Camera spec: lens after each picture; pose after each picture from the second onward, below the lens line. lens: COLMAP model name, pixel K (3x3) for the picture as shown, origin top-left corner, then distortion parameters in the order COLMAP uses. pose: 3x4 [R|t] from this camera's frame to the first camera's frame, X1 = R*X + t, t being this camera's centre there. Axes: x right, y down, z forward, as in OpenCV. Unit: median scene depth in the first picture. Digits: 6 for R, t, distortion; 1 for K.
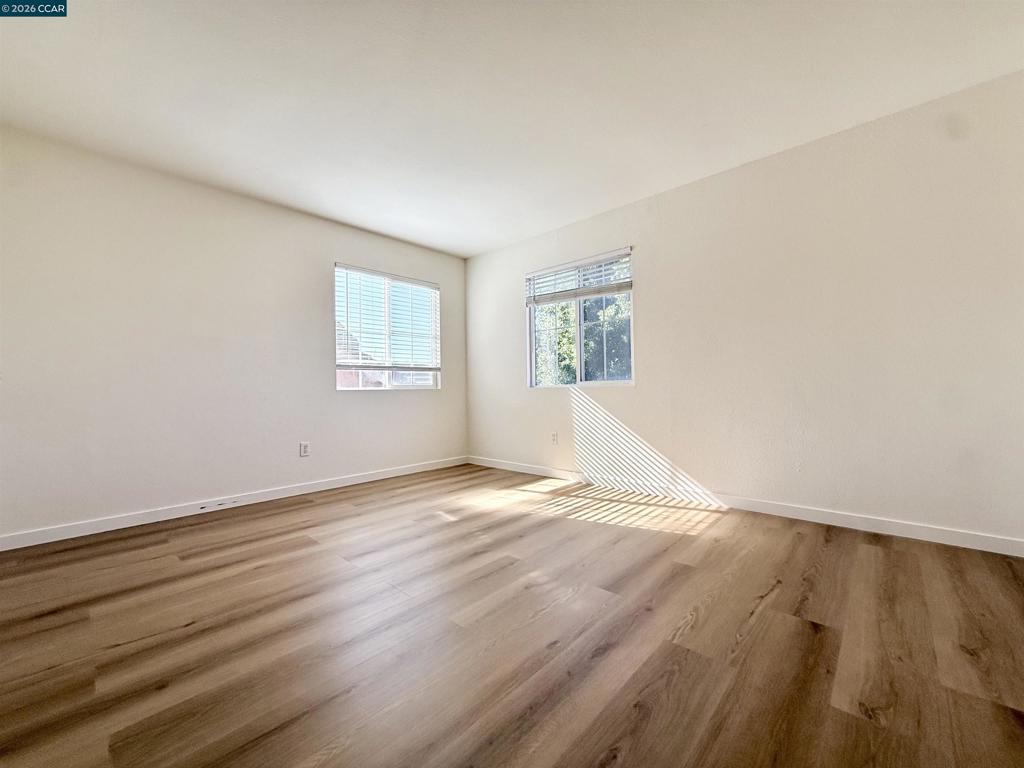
lens RADIAL K [[409.8, 0, 508.8], [0, 409.8, 382.4], [0, 0, 1]] dist [0.000712, 0.000024]
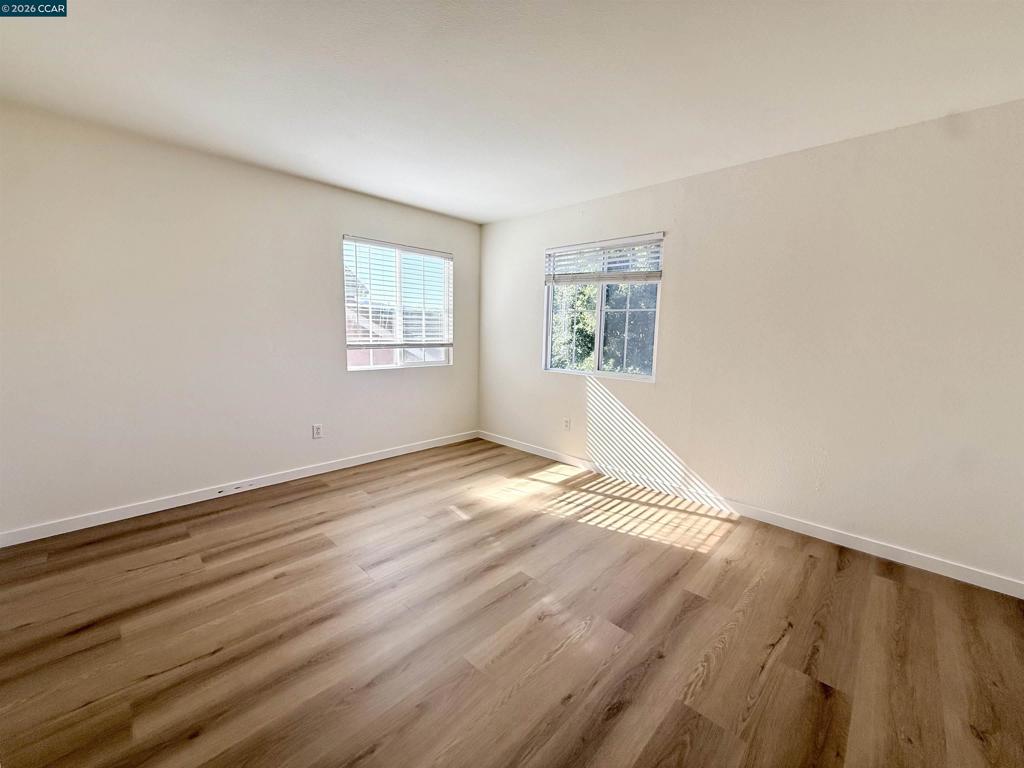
lens RADIAL K [[409.8, 0, 508.8], [0, 409.8, 382.4], [0, 0, 1]] dist [0.000712, 0.000024]
pose [[0.999155, 0.038561, -0.014238, -0.027655], [-0.036114, 0.988922, 0.143979, -0.146938], [0.019632, -0.143343, 0.989478, 0.046973]]
